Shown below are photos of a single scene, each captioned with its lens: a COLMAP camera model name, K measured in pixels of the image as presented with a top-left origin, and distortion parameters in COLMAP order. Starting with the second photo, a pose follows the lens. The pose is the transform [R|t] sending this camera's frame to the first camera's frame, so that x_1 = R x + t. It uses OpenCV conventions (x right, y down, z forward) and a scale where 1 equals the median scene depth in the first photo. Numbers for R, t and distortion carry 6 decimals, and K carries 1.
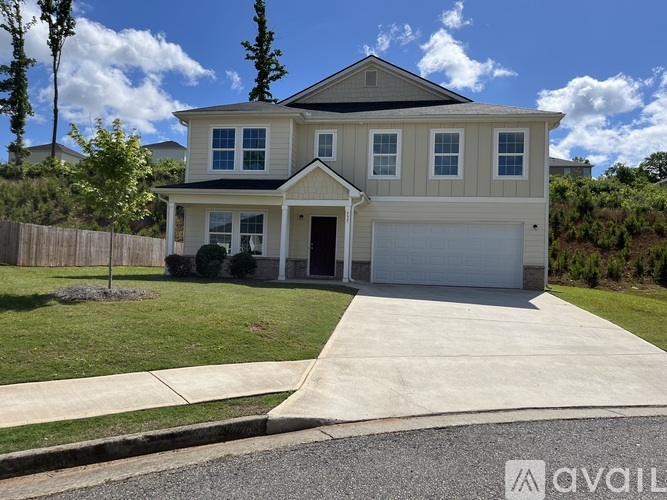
lens RADIAL K [[505.4, 0, 333.5], [0, 505.4, 250.0], [0, 0, 1]] dist [0.002564, 0.002078]
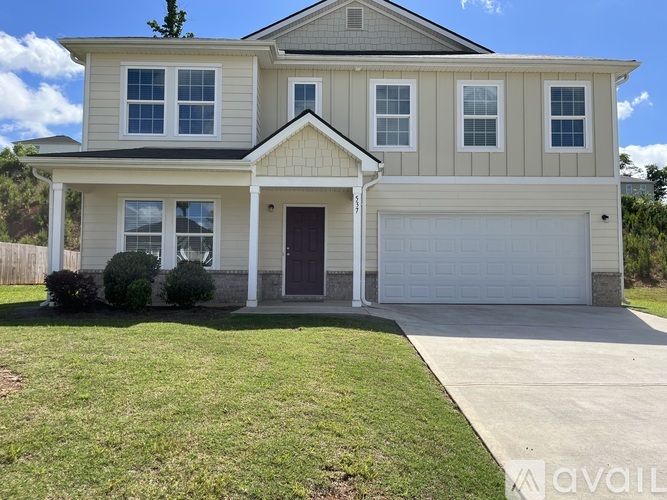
lens RADIAL K [[505.4, 0, 333.5], [0, 505.4, 250.0], [0, 0, 1]] dist [0.002564, 0.002078]
pose [[0.984414, -0.020252, 0.174699, -0.102229], [0.022324, 0.999702, -0.009898, -0.001528], [-0.174447, 0.013644, 0.984572, 0.343280]]
